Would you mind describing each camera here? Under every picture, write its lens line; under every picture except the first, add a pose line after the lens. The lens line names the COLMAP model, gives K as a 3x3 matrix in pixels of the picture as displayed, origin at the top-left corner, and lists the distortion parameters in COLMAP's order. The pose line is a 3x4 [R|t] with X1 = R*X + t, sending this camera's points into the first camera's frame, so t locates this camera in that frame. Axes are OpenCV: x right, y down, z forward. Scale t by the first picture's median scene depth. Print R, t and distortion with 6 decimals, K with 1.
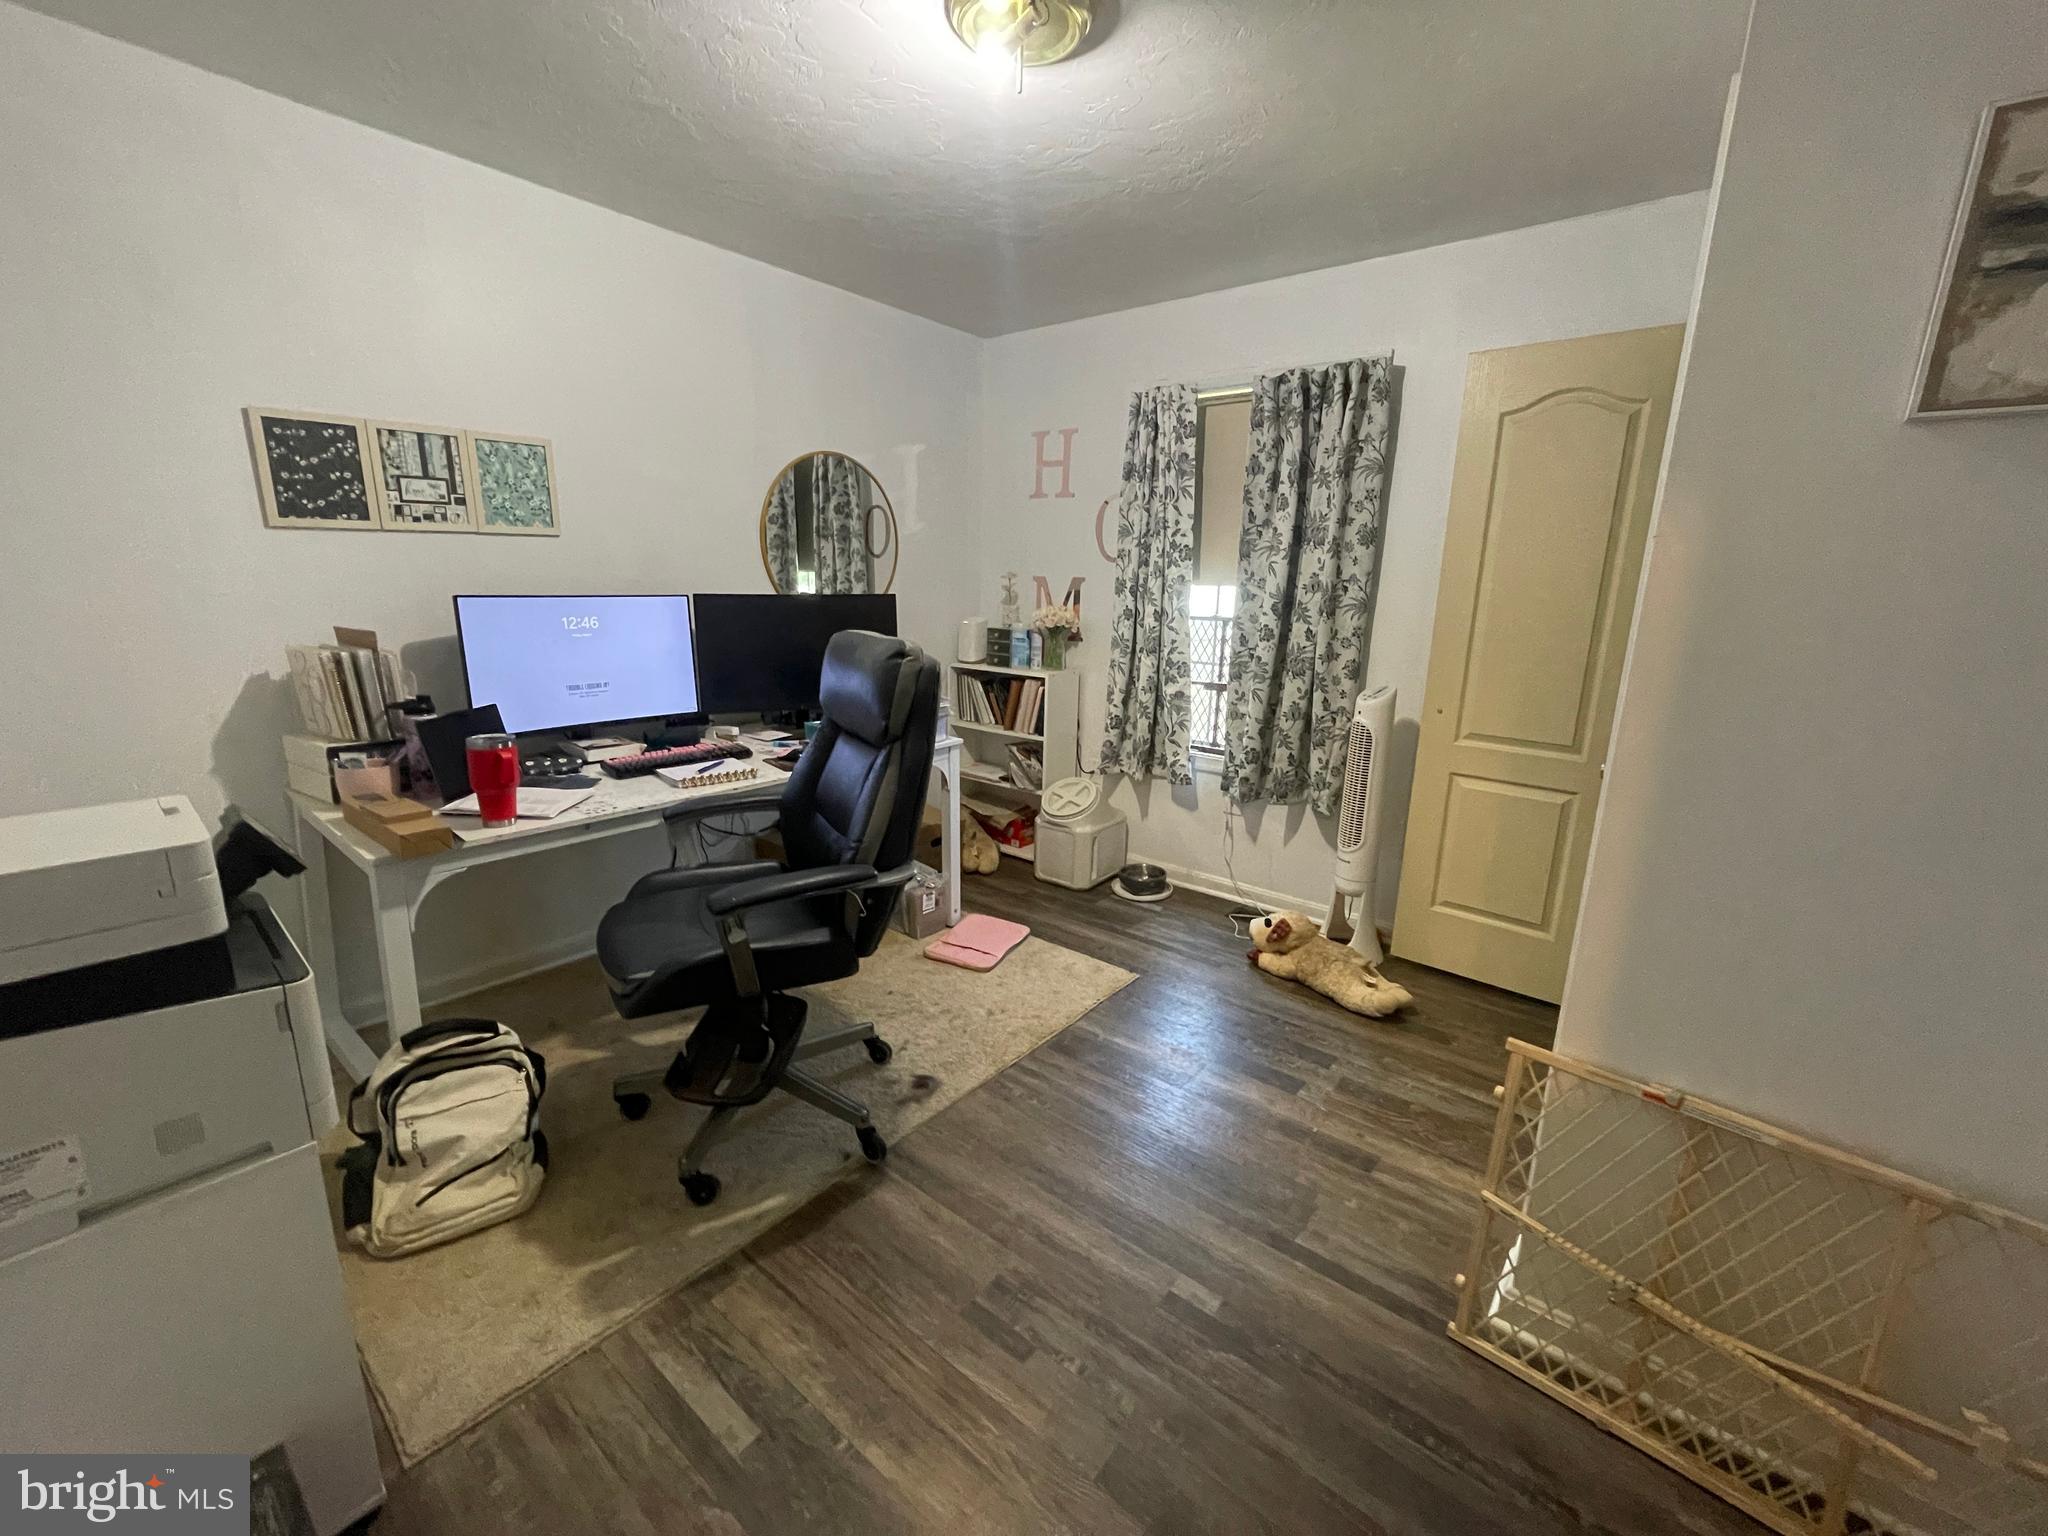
lens RADIAL K [[837.0, 0, 1024.0], [0, 837.0, 768.0], [0, 0, 1]] dist [-0.000941, 0.000199]
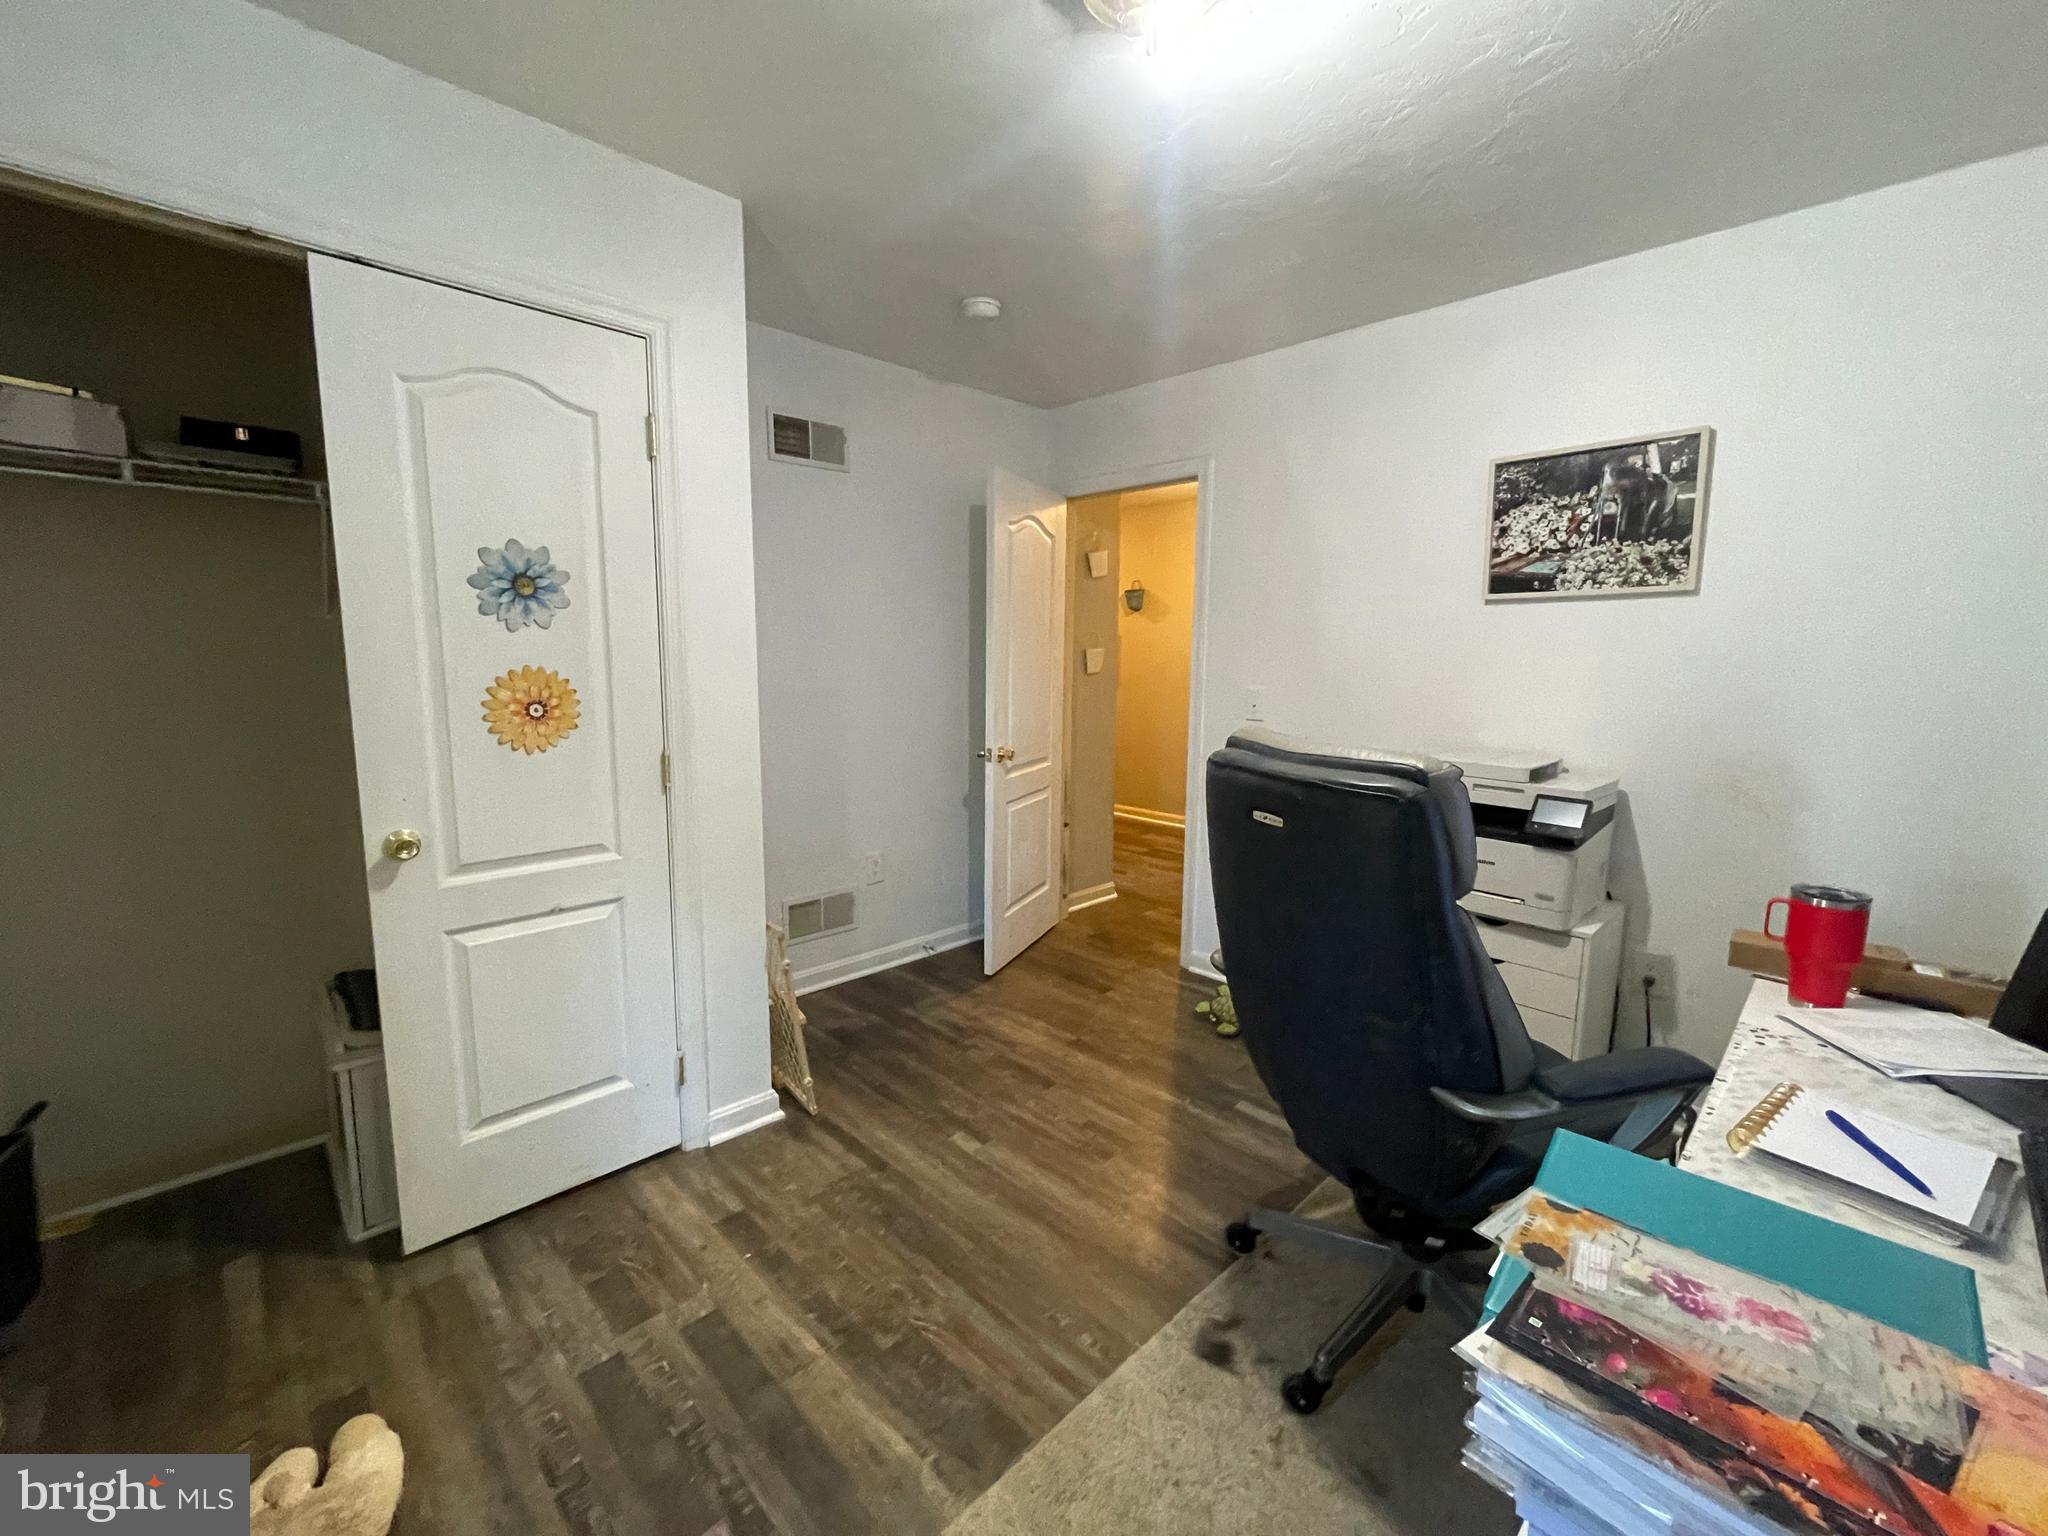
lens RADIAL K [[837.0, 0, 1024.0], [0, 837.0, 768.0], [0, 0, 1]] dist [-0.000941, 0.000199]
pose [[-0.994028, -0.043343, 0.100149, -0.006593], [-0.004086, 0.931881, 0.362741, -0.369920], [-0.109049, 0.360165, -0.926493, 1.598733]]
